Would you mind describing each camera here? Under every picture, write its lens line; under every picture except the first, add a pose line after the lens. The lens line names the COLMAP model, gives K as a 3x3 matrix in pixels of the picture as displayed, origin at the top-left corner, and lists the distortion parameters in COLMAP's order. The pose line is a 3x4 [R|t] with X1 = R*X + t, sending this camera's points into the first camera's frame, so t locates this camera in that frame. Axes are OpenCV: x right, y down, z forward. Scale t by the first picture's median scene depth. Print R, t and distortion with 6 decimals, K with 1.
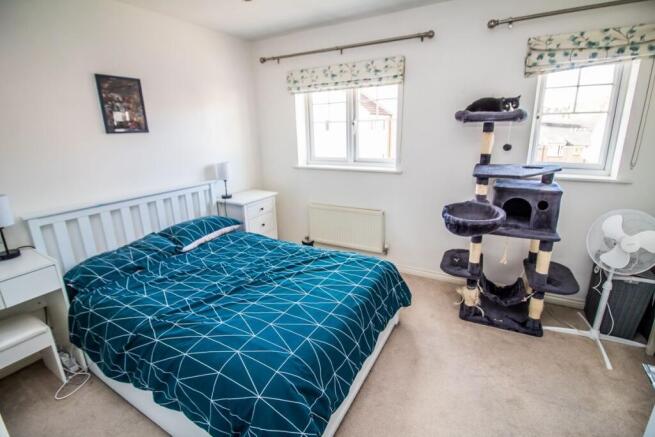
lens RADIAL K [[303.5, 0, 327.5], [0, 303.5, 218.5], [0, 0, 1]] dist [0.001693, -0.009929]
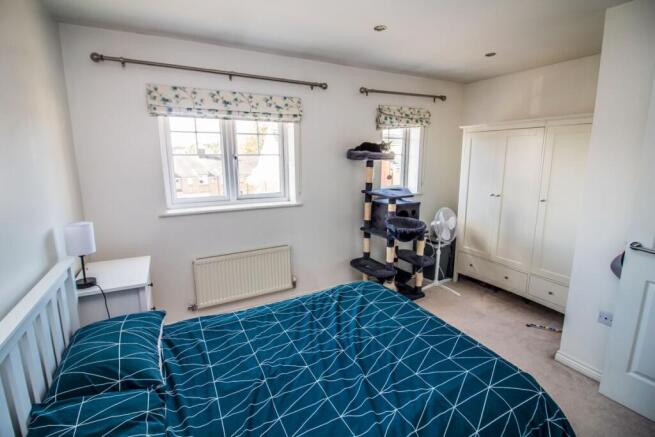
lens RADIAL K [[303.5, 0, 327.5], [0, 303.5, 218.5], [0, 0, 1]] dist [0.001693, -0.009929]
pose [[0.531496, -0.140967, 0.835248, -0.701574], [0.237230, 0.971367, 0.012983, -0.117240], [-0.813163, 0.191245, 0.549720, 0.432045]]
